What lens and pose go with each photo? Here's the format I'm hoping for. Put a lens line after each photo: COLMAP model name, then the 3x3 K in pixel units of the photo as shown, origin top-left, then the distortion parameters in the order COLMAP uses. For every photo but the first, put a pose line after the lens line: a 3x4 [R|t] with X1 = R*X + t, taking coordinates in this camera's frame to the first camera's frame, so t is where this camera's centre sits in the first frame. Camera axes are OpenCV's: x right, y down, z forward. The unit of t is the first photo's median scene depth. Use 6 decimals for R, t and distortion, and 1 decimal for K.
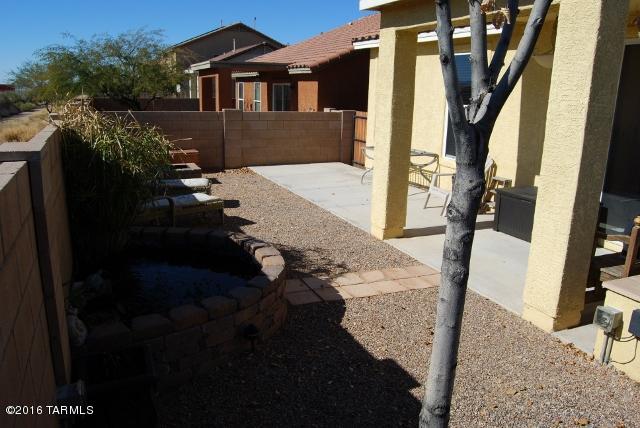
lens RADIAL K [[506.4, 0, 320.0], [0, 506.4, 214.0], [0, 0, 1]] dist [-0.076987, 0.005762]
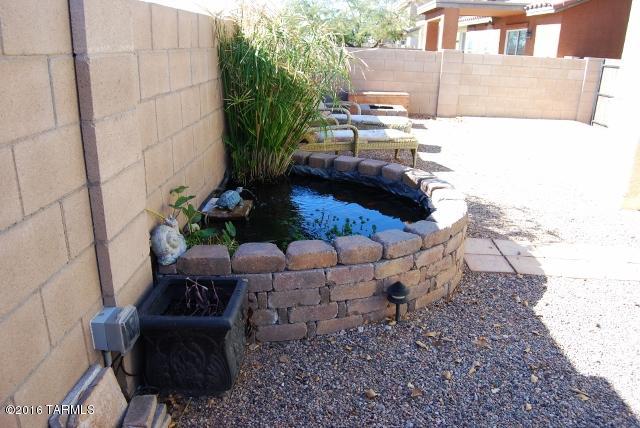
lens RADIAL K [[506.4, 0, 320.0], [0, 506.4, 214.0], [0, 0, 1]] dist [-0.076987, 0.005762]
pose [[0.902971, 0.140410, -0.406114, 0.031258], [-0.111347, 0.989282, 0.094460, 0.051783], [0.415024, -0.040075, 0.908927, 0.232431]]
